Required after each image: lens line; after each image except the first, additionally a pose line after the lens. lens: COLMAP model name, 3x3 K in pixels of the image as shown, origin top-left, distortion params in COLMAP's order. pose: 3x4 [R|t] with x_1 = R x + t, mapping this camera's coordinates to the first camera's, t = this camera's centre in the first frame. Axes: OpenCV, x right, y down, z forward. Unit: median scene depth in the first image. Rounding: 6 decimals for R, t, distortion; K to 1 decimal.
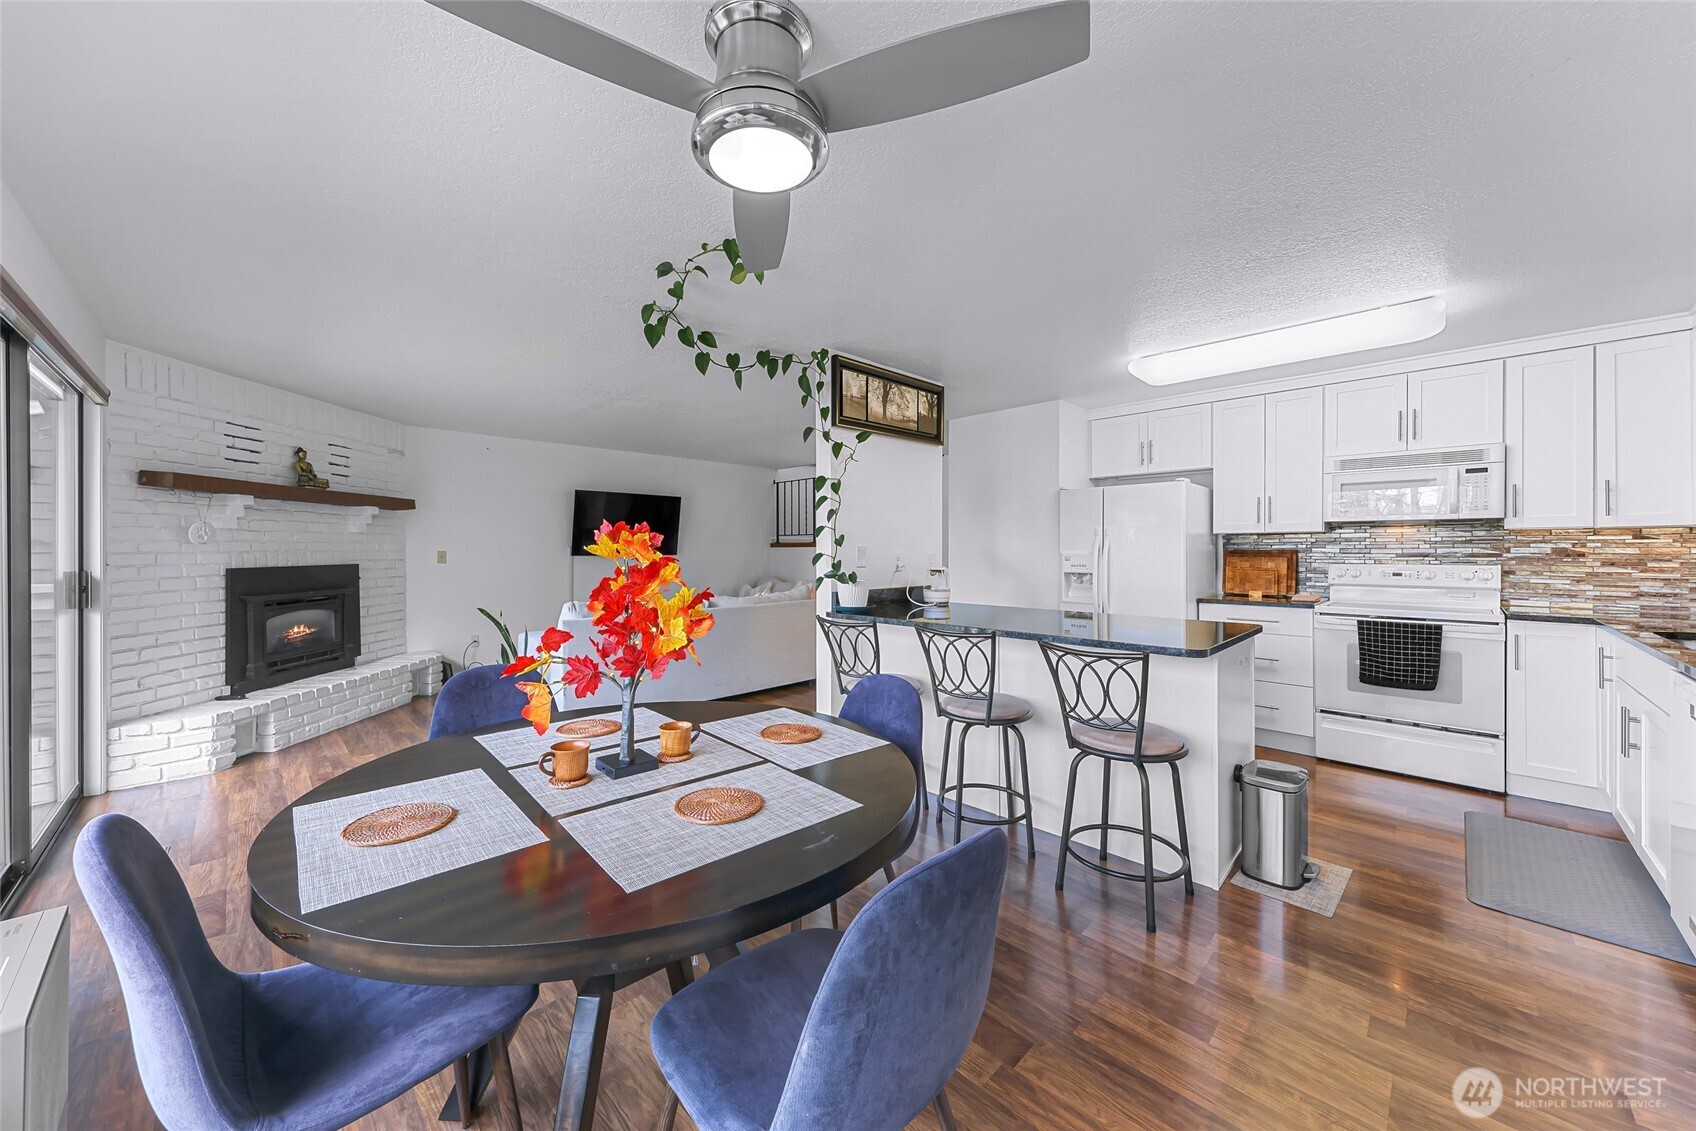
lens RADIAL K [[670.6, 0, 855.5], [0, 670.6, 547.0], [0, 0, 1]] dist [-0.000926, 0.000061]
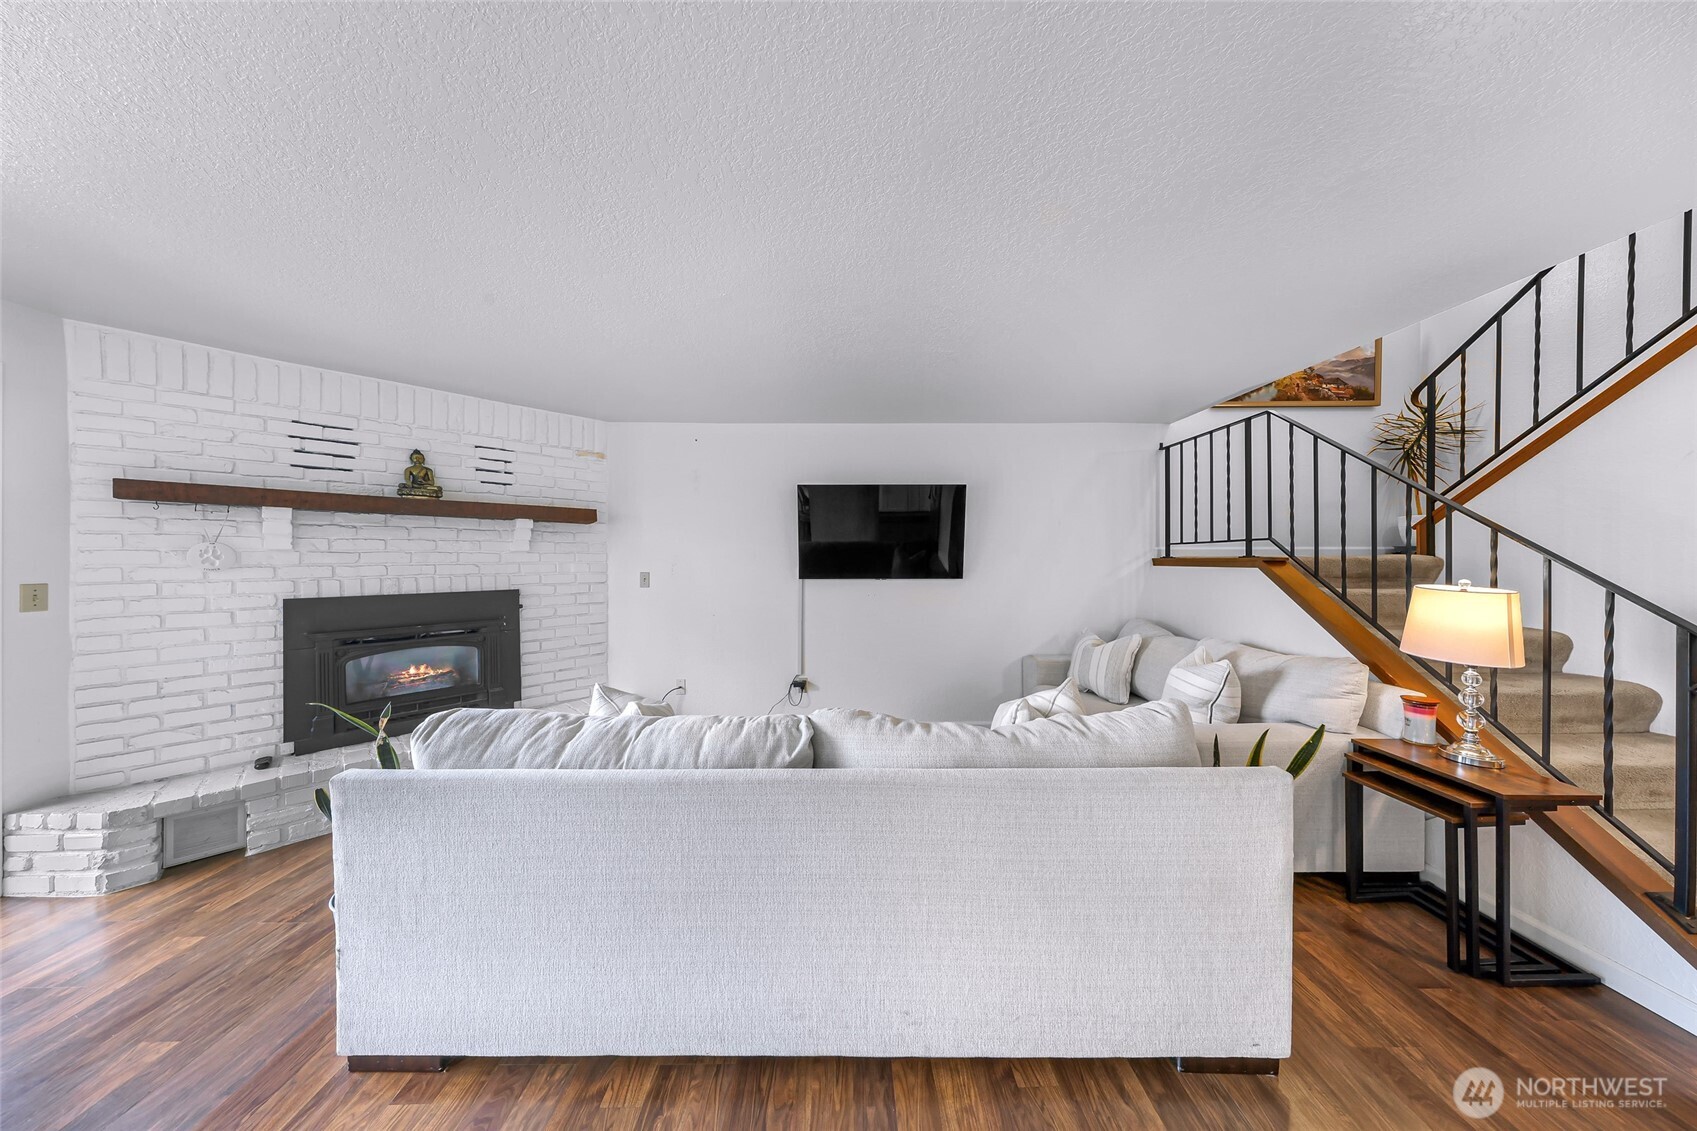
lens RADIAL K [[501.3, 0, 853.9], [0, 501.3, 561.2], [0, 0, 1]] dist [-0.000522, -0.000028]
pose [[0.707413, 0.002299, -0.706797, -0.014970], [0.004512, 0.999960, 0.007769, -0.013997], [0.706786, -0.008685, 0.707374, 0.952137]]
